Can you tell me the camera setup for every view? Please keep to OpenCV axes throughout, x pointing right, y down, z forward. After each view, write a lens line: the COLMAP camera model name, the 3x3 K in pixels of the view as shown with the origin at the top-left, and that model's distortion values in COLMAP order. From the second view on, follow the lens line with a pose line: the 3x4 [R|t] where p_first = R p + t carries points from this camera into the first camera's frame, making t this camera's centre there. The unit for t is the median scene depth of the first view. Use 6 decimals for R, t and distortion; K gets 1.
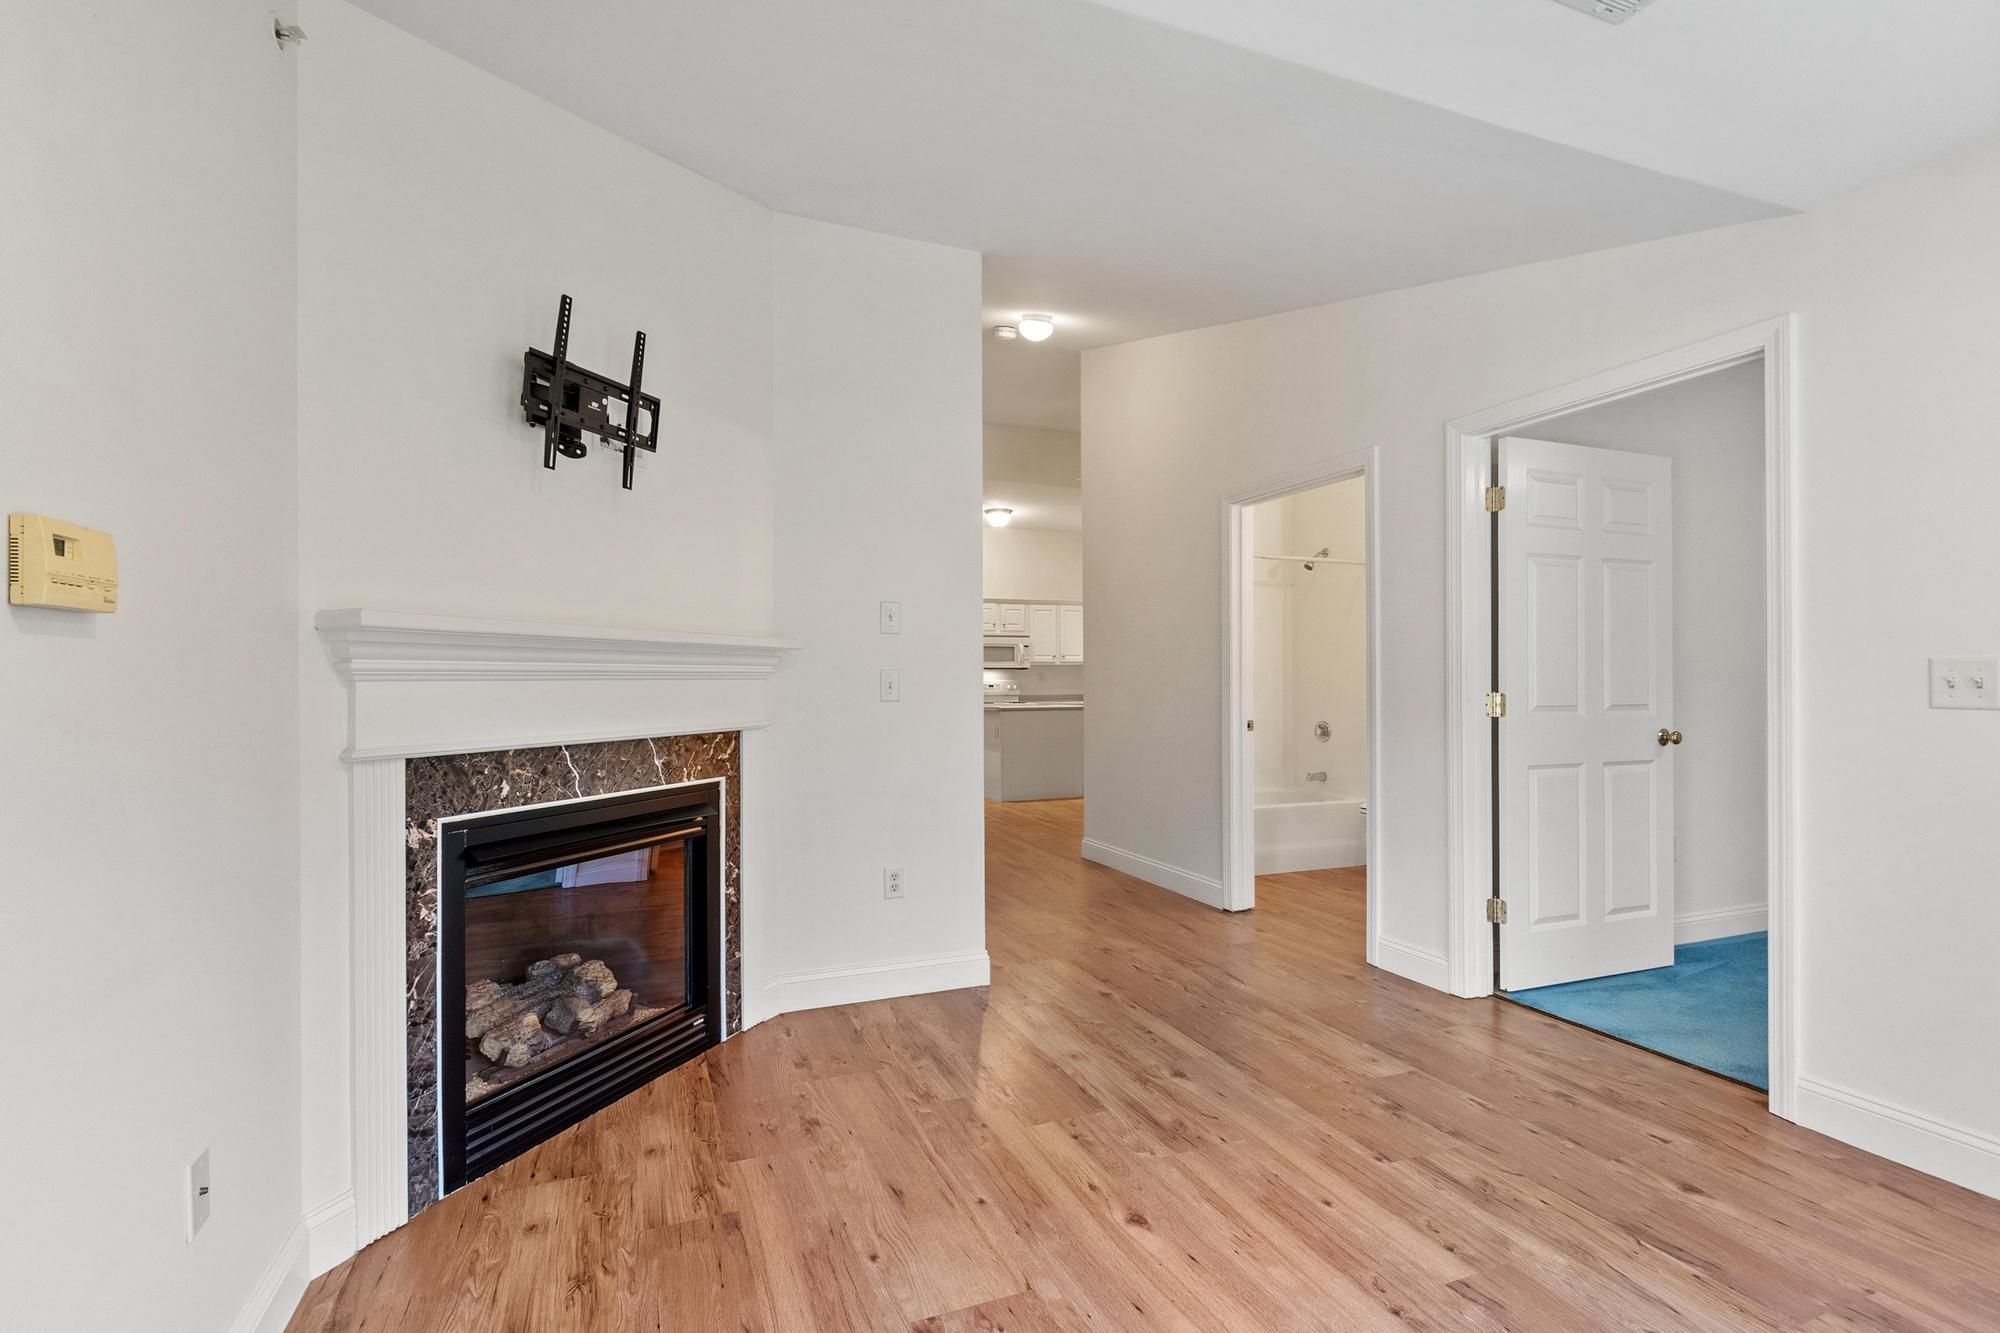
lens RADIAL K [[874.6, 0, 970.3], [0, 874.6, 681.8], [0, 0, 1]] dist [0.004767, 0.000231]
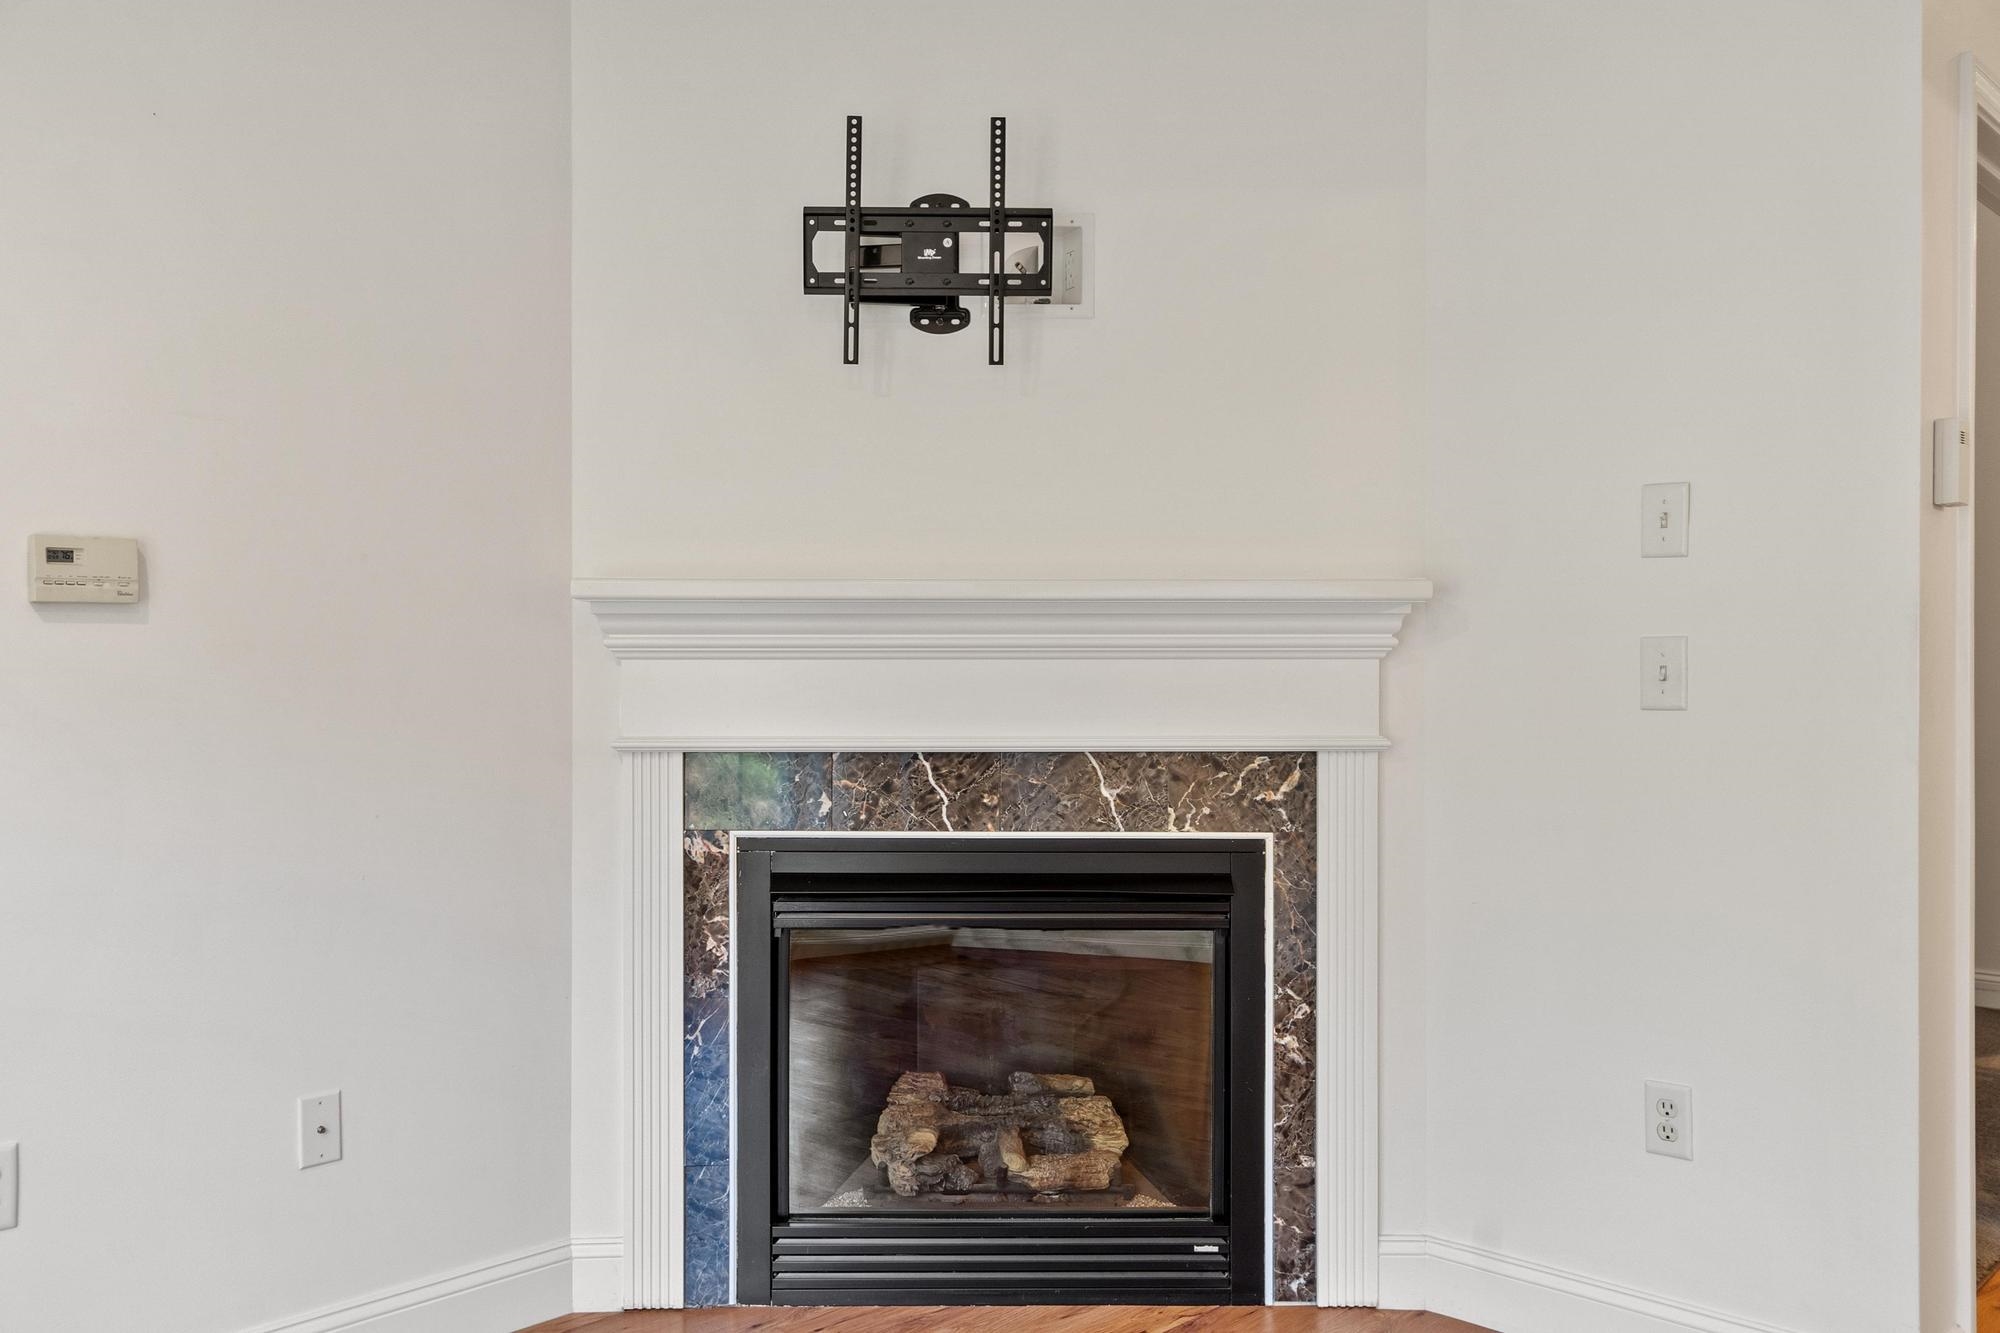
lens RADIAL K [[1628.4, 0, 1000.0], [0, 1628.4, 666.5], [0, 0, 1]] dist [-0.002673, -0.001374]
pose [[0.436082, 0.008164, -0.899870, 0.730403], [-0.004101, 0.999966, 0.007085, -0.004997], [0.899897, 0.000601, 0.436101, 0.497212]]
